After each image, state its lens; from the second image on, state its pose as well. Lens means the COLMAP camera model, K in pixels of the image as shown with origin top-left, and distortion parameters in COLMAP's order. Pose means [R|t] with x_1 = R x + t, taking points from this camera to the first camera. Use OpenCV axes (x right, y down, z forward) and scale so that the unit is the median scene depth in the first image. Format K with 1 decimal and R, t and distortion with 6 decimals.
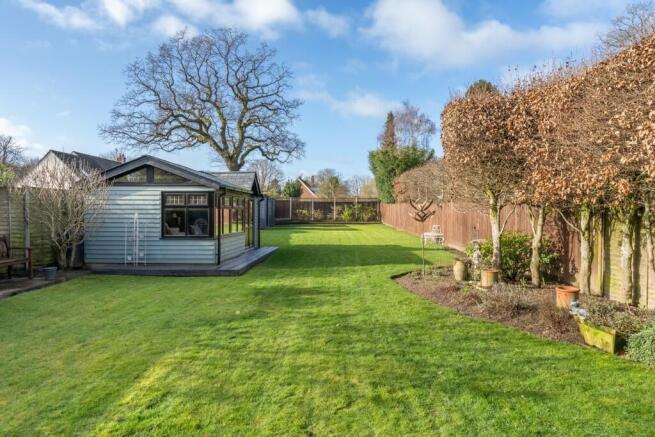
lens RADIAL K [[435.5, 0, 327.2], [0, 435.5, 217.5], [0, 0, 1]] dist [-0.003938, -0.000069]
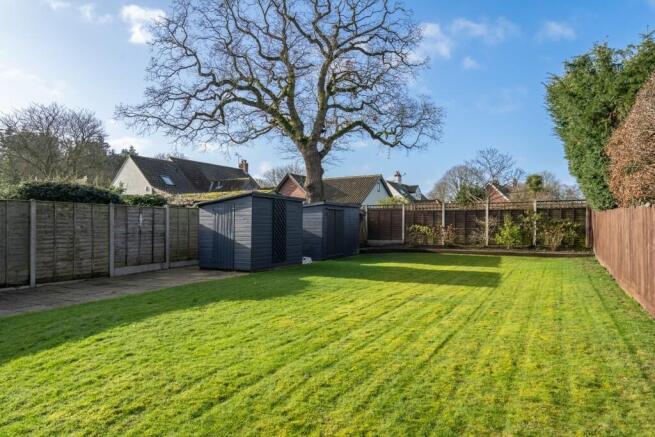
lens RADIAL K [[420.3, 0, 328.1], [0, 420.3, 222.0], [0, 0, 1]] dist [0.010769, 0.000648]
pose [[0.875511, -0.003789, -0.483184, 0.095570], [-0.006883, 0.999770, -0.020313, -0.010513], [0.483150, 0.021110, 0.875283, 0.484608]]
